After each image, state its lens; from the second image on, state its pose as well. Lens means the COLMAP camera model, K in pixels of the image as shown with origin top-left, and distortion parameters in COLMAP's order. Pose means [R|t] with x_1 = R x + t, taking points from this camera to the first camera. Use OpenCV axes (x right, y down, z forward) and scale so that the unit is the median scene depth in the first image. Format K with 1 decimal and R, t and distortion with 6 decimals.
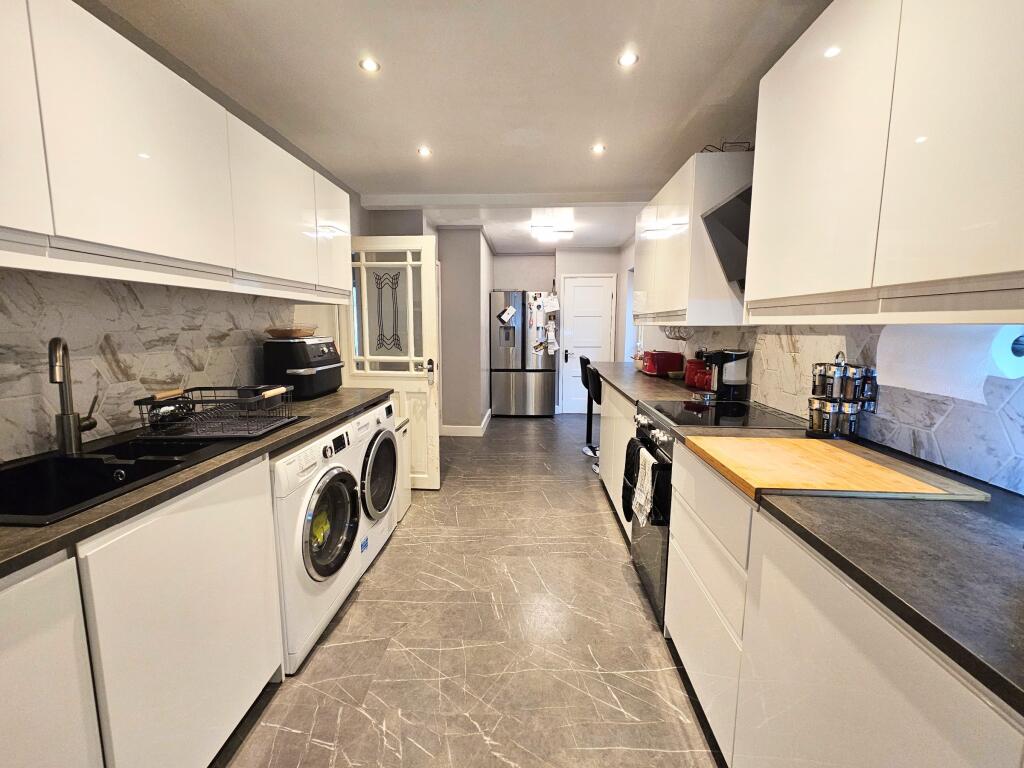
lens RADIAL K [[418.6, 0, 504.3], [0, 418.6, 375.0], [0, 0, 1]] dist [0.002045, 0.000252]
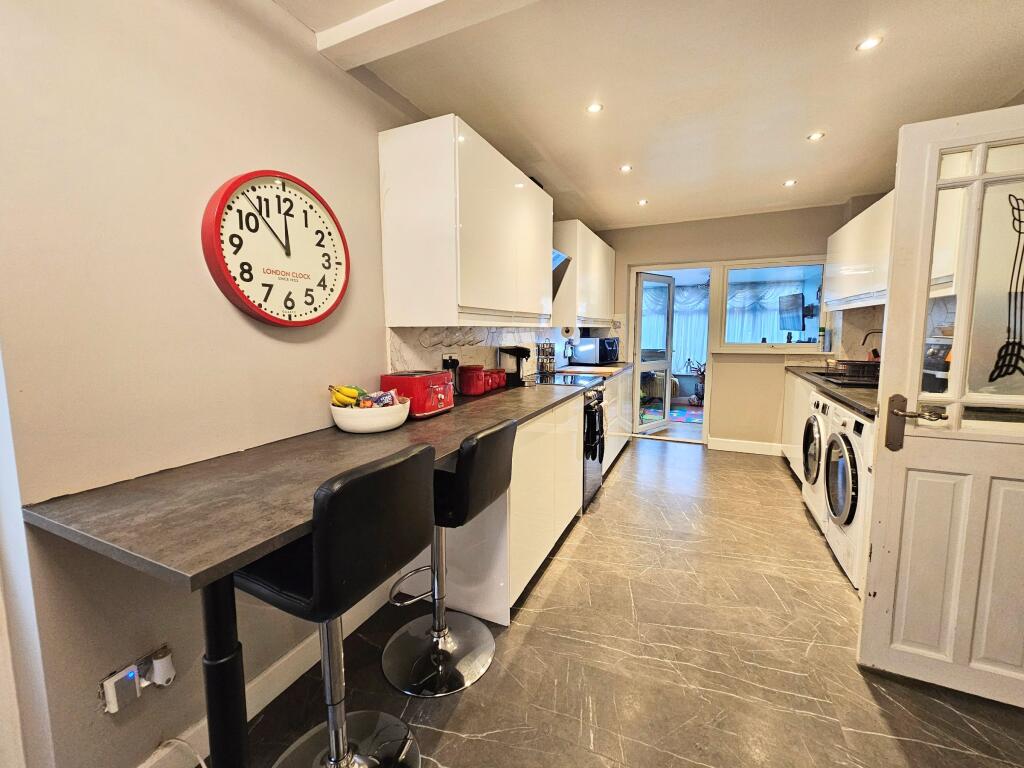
lens RADIAL K [[418.6, 0, 508.7], [0, 418.6, 374.7], [0, 0, 1]] dist [0.002045, 0.000252]
pose [[-0.934943, -0.032556, 0.353302, 0.108344], [0.047909, 0.975077, 0.216633, -0.314086], [-0.351549, 0.219466, -0.910081, 2.713124]]
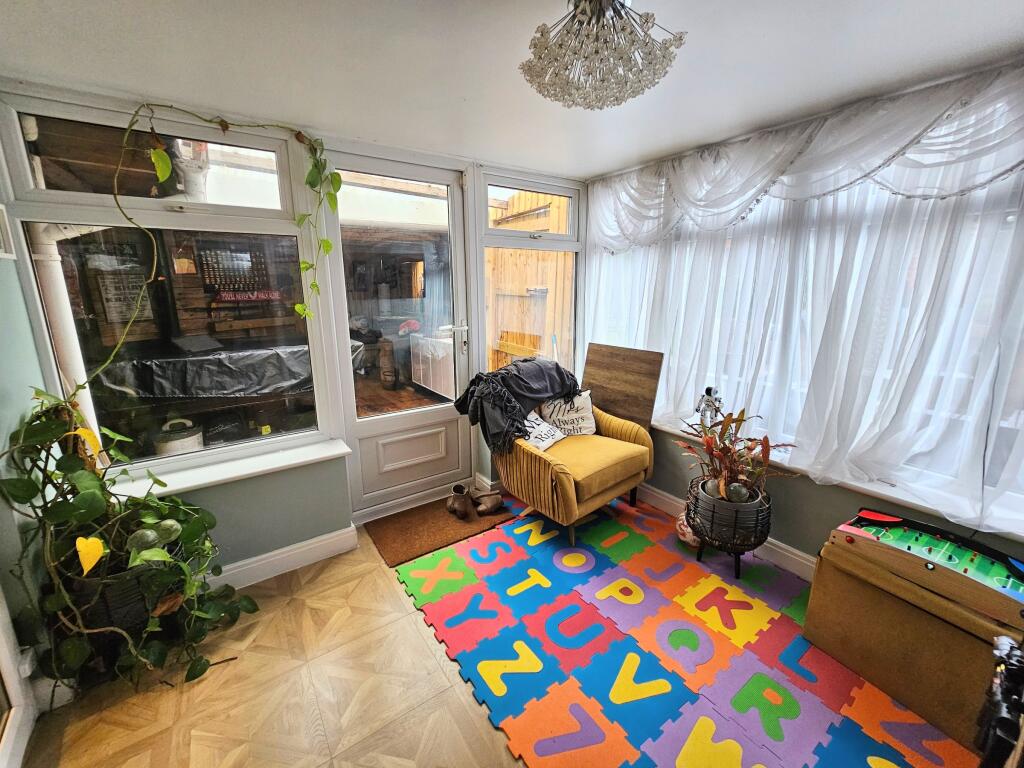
lens RADIAL K [[418.6, 0, 512.6], [0, 418.6, 383.6], [0, 0, 1]] dist [0.002045, 0.000252]
pose [[-0.617707, -0.174219, 0.766867, -0.678915], [0.104614, 0.948281, 0.299699, 0.035405], [-0.779419, 0.265352, -0.567534, -0.424468]]
